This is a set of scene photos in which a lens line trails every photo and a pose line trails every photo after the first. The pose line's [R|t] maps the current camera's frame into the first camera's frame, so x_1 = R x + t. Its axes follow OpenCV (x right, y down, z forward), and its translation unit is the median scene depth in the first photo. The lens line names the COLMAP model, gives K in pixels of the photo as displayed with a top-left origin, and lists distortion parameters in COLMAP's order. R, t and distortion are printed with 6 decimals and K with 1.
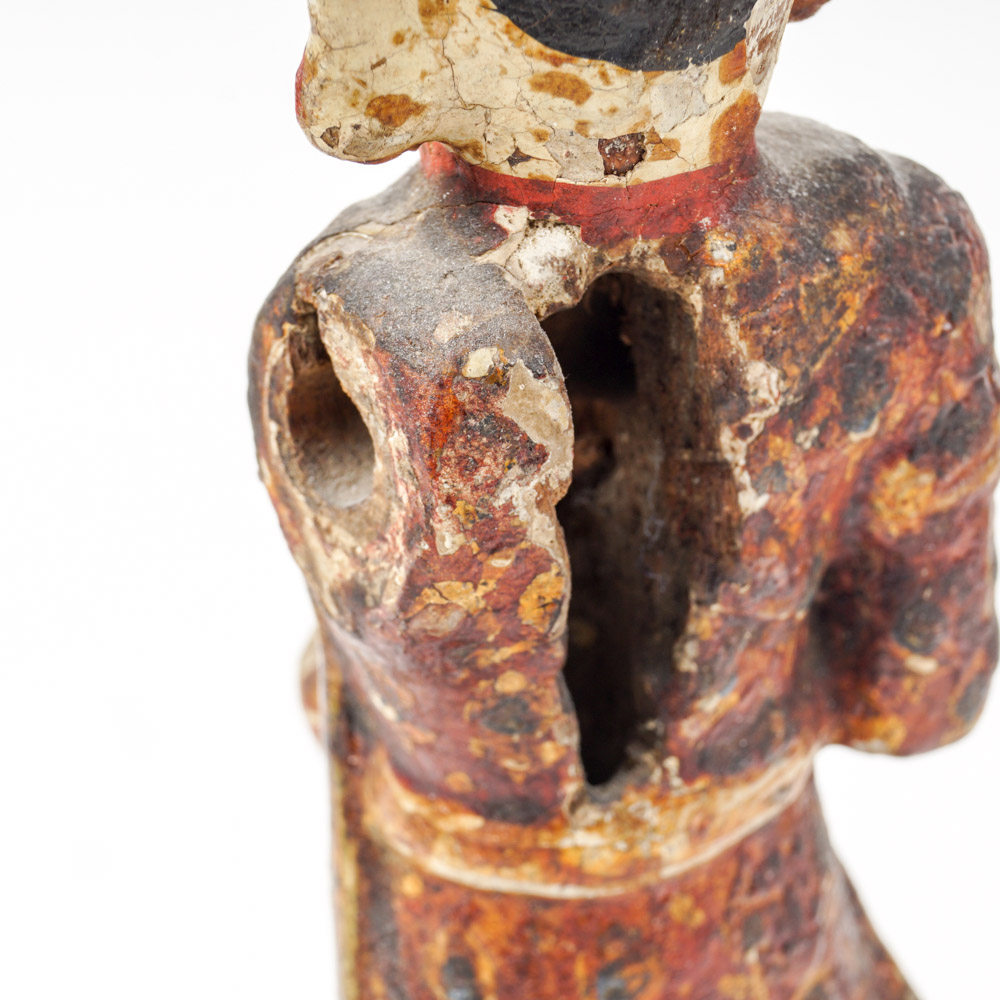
lens RADIAL K [[3181.5, 0, 500.0], [0, 3181.5, 500.4], [0, 0, 1]] dist [-0.021843, 0.000000]
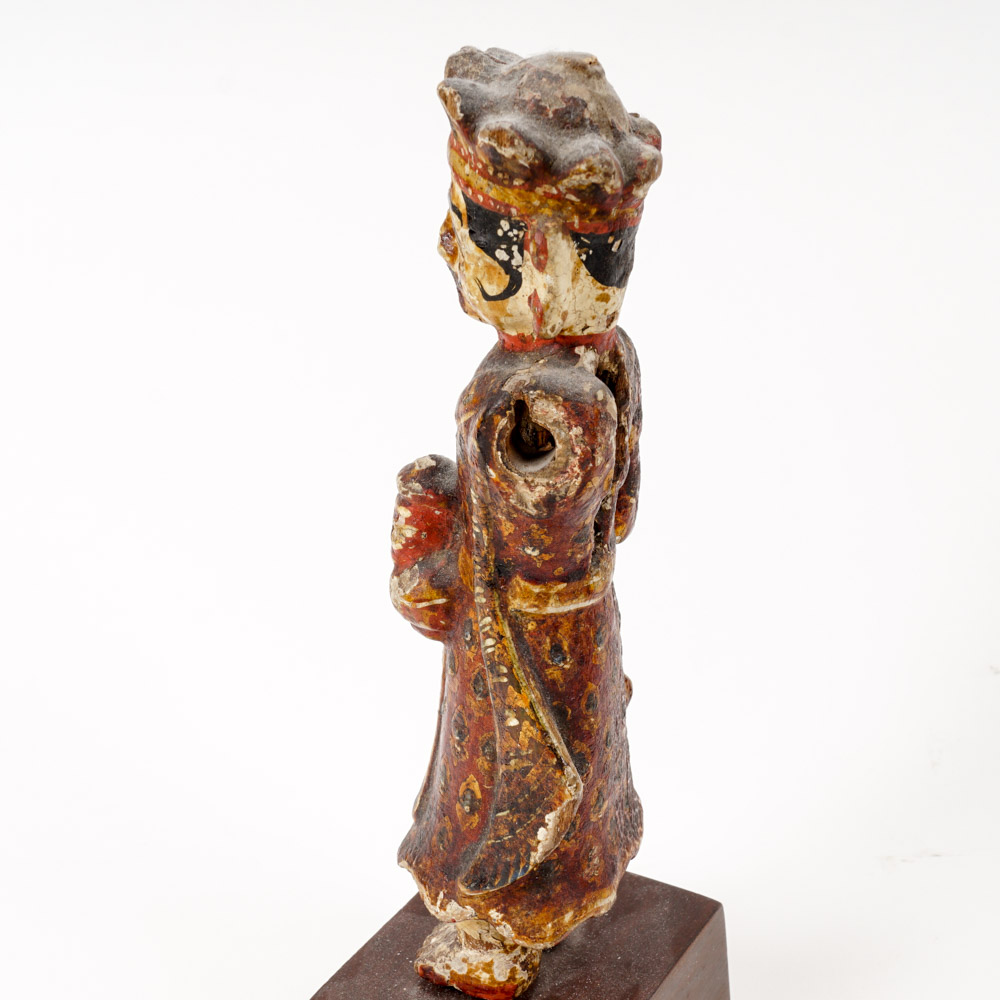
lens RADIAL K [[1817.6, 0, 499.9], [0, 1817.6, 499.5], [0, 0, 1]] dist [-0.033526, 0.000000]
pose [[0.739050, -0.253680, 0.624060, -1.125583], [0.338577, 0.940756, -0.018548, 0.046462], [-0.582383, 0.225000, 0.781156, -0.236046]]
